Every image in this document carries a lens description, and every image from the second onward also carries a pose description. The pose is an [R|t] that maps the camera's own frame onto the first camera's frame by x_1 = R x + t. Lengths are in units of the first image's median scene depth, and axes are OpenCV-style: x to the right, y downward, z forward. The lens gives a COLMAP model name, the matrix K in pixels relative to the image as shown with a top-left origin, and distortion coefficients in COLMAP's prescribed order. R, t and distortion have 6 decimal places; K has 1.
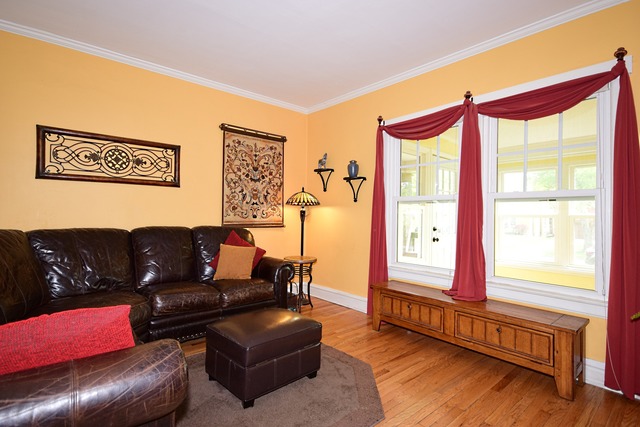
lens RADIAL K [[322.6, 0, 321.6], [0, 322.6, 214.5], [0, 0, 1]] dist [0.002616, 0.000382]
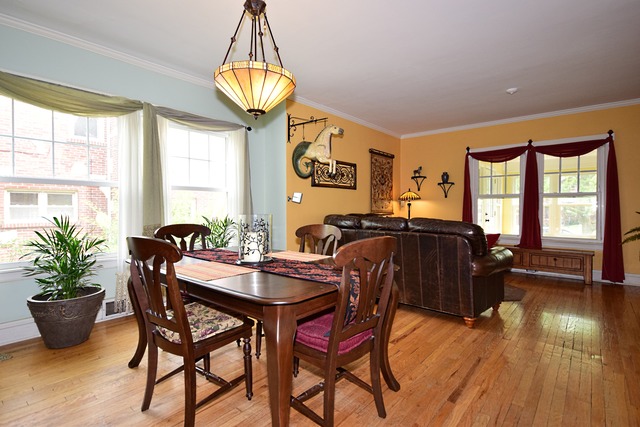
lens RADIAL K [[322.6, 0, 315.8], [0, 322.6, 214.4], [0, 0, 1]] dist [0.002616, 0.000382]
pose [[0.990731, -0.014475, 0.135064, -0.886881], [0.011528, 0.999679, 0.022576, 0.000802], [-0.135347, -0.020809, 0.990580, -0.600904]]
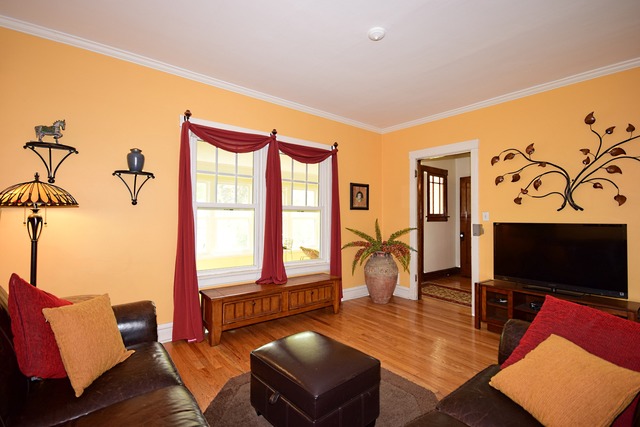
lens RADIAL K [[291.5, 0, 319.3], [0, 291.5, 210.9], [0, 0, 1]] dist [-0.000337, -0.000274]
pose [[0.048734, 0.002596, 0.998808, -0.636045], [-0.013172, 0.999911, -0.001956, -0.033645], [-0.998725, -0.013061, 0.048764, 0.630547]]
